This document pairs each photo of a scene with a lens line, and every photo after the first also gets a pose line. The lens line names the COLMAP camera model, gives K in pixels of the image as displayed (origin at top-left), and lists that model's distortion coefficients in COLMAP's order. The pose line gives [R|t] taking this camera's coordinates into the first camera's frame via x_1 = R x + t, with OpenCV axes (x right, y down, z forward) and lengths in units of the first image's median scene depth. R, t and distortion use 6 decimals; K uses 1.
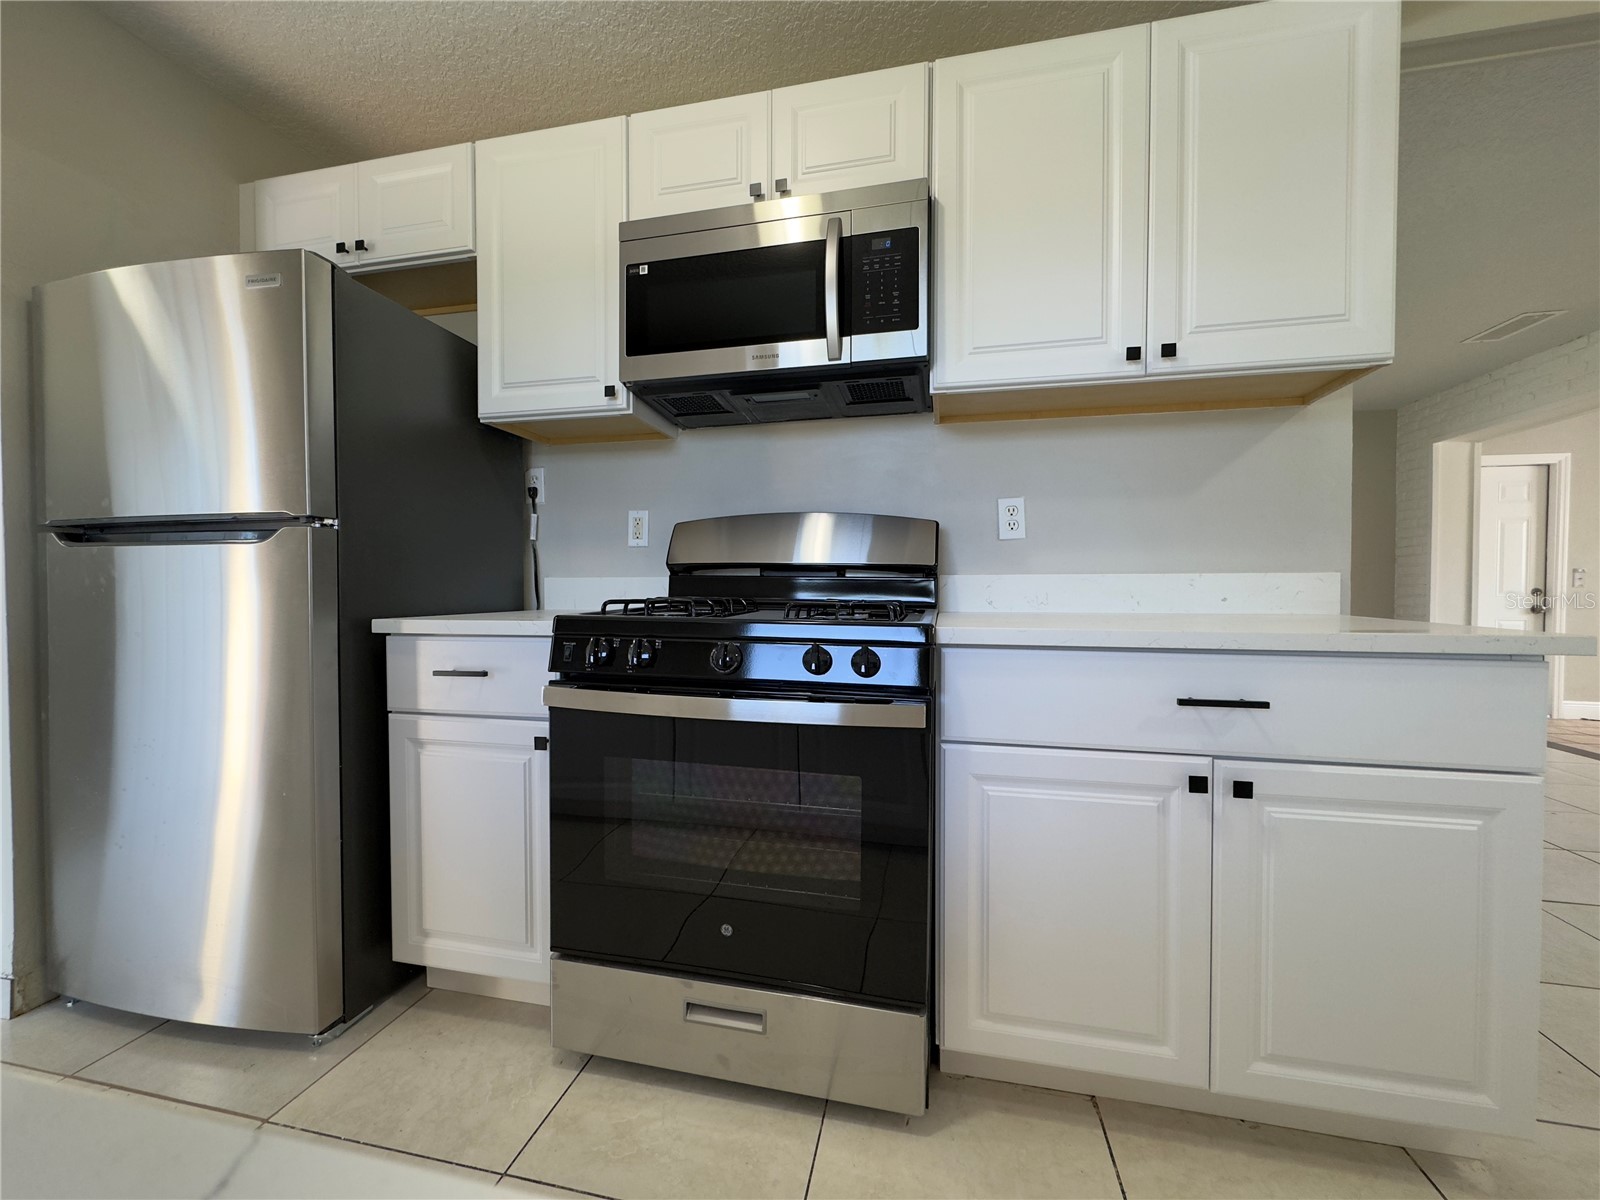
lens RADIAL K [[624.5, 0, 808.3], [0, 624.5, 603.0], [0, 0, 1]] dist [-0.003507, -0.000263]
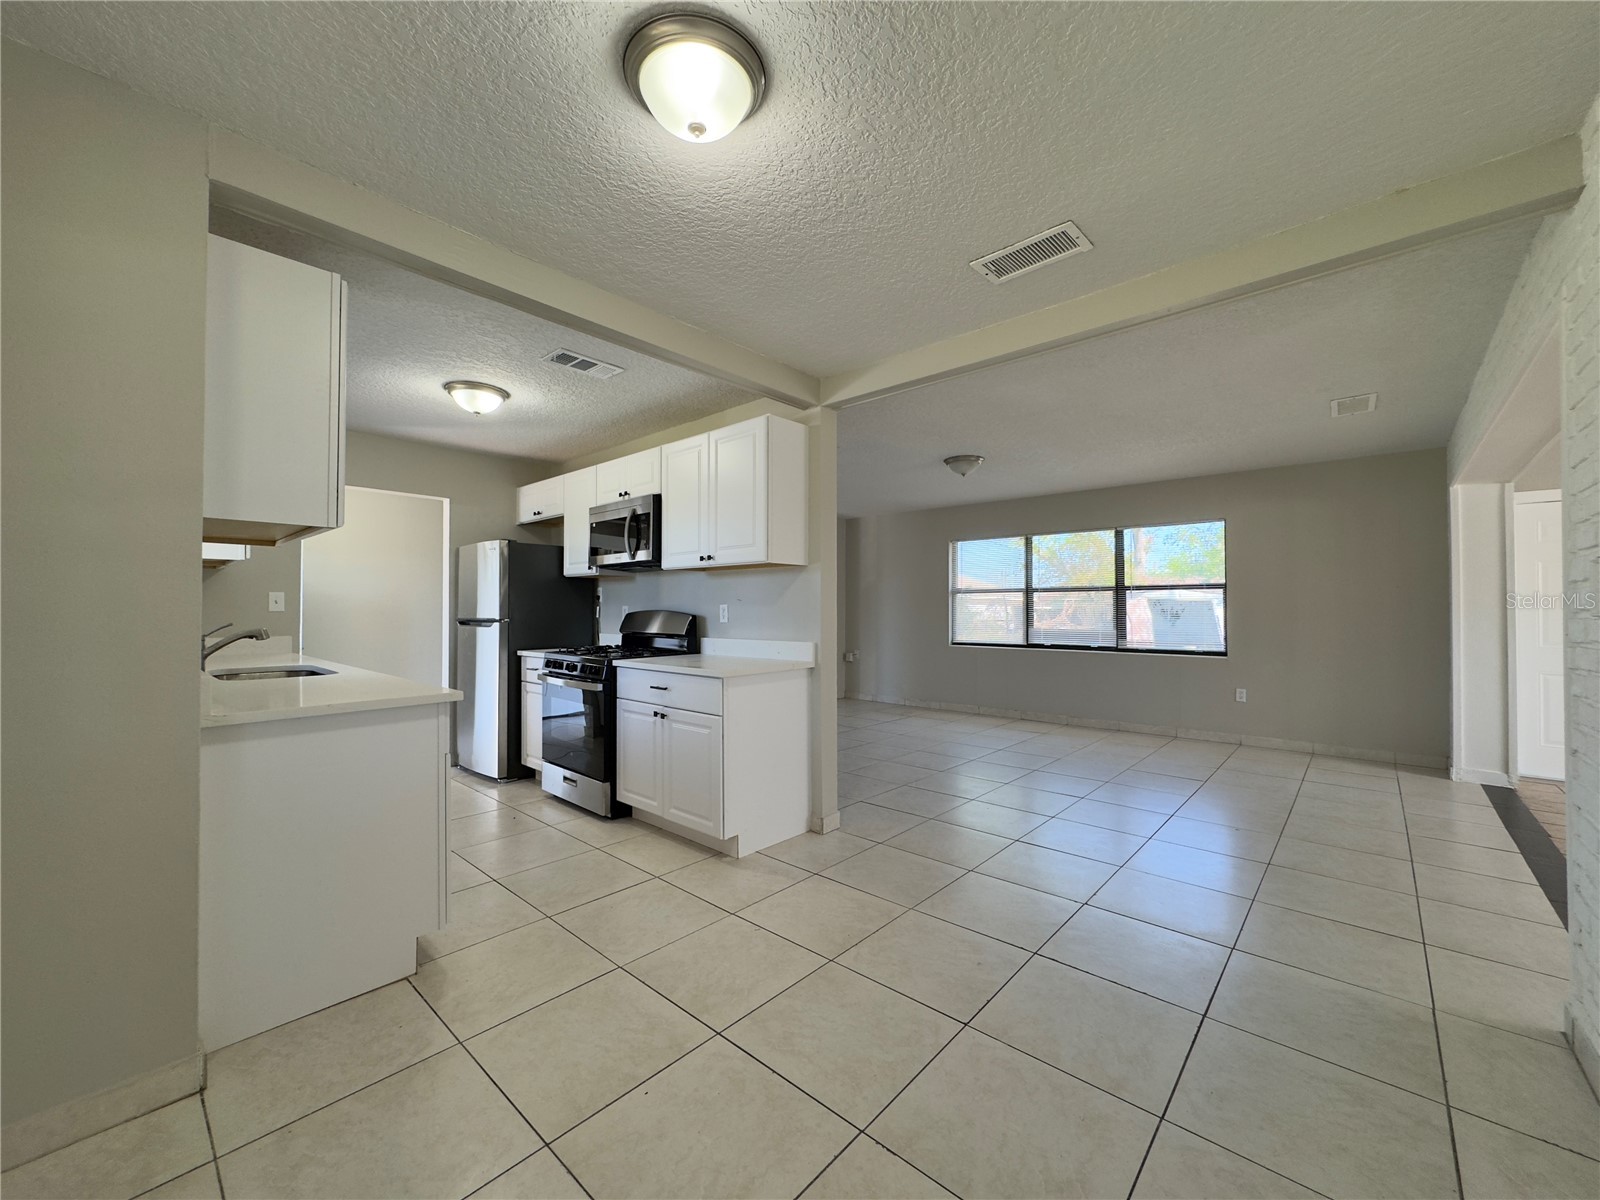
lens RADIAL K [[637.2, 0, 800.0], [0, 637.2, 600.0], [0, 0, 1]] dist [-0.001169, -0.000002]
pose [[0.865331, -0.009946, -0.501101, 2.001509], [-0.011567, 0.999140, -0.039806, -0.111429], [0.501067, 0.040242, 0.864473, -0.993156]]
